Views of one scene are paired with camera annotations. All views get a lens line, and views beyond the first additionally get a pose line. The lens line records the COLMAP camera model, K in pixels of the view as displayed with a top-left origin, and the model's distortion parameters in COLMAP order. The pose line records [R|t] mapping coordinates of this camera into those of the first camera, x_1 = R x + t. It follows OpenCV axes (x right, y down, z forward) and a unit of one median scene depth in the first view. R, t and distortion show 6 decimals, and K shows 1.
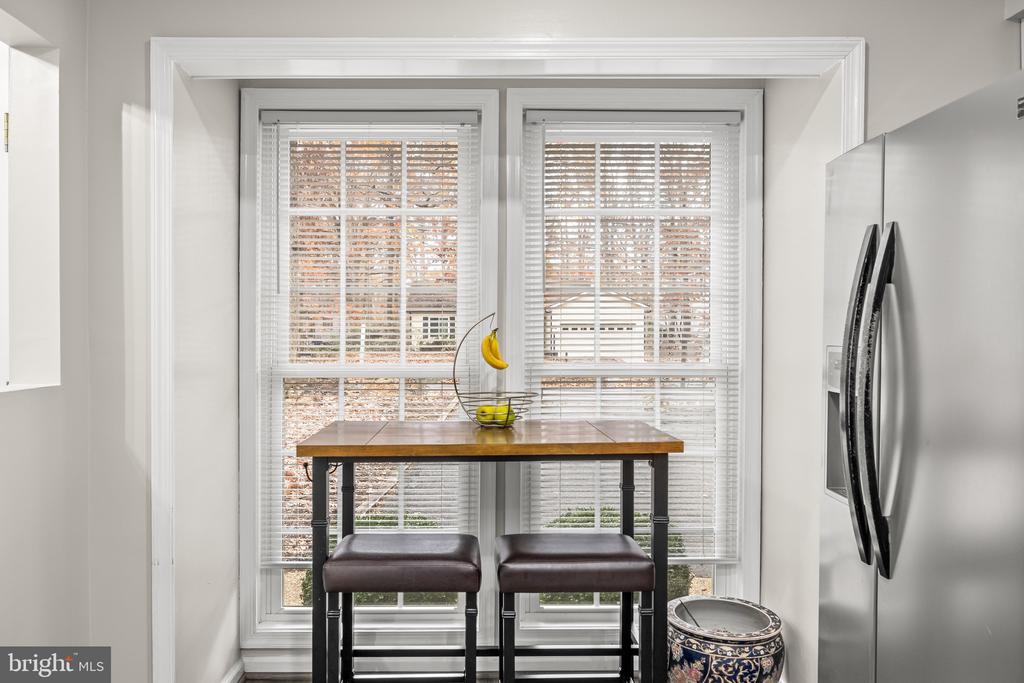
lens RADIAL K [[739.0, 0, 484.7], [0, 739.0, 342.0], [0, 0, 1]] dist [0.003384, 0.001806]
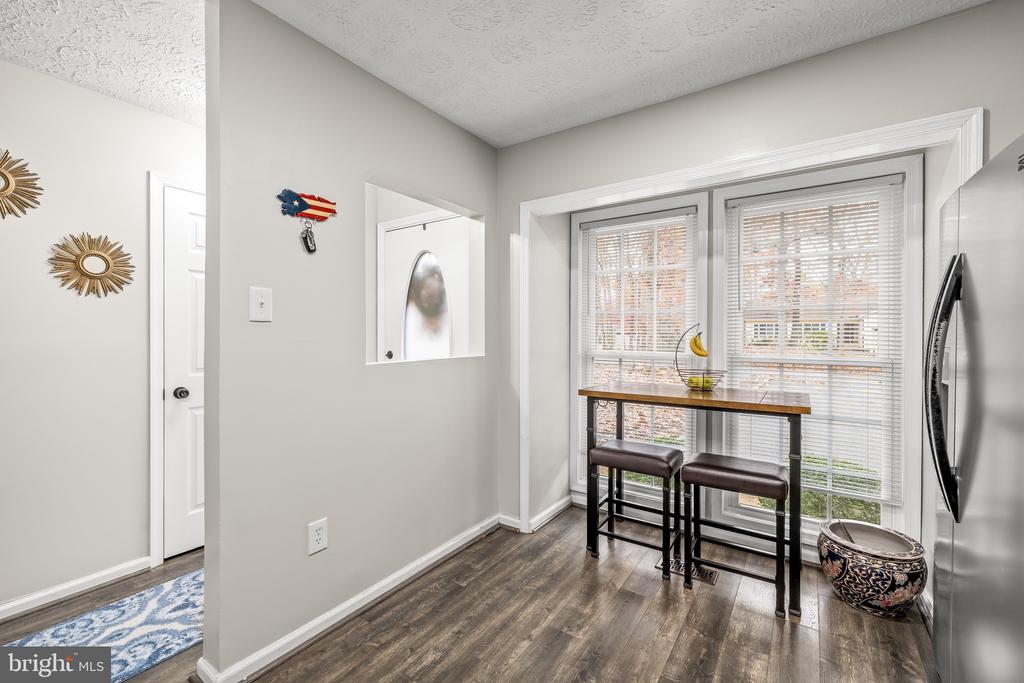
lens RADIAL K [[428.0, 0, 515.8], [0, 428.0, 336.7], [0, 0, 1]] dist [-0.000538, -0.000041]
pose [[0.819026, 0.007967, -0.573701, 0.241243], [-0.011596, 0.999929, -0.002669, -0.000798], [0.573639, 0.008839, 0.819061, -0.058376]]
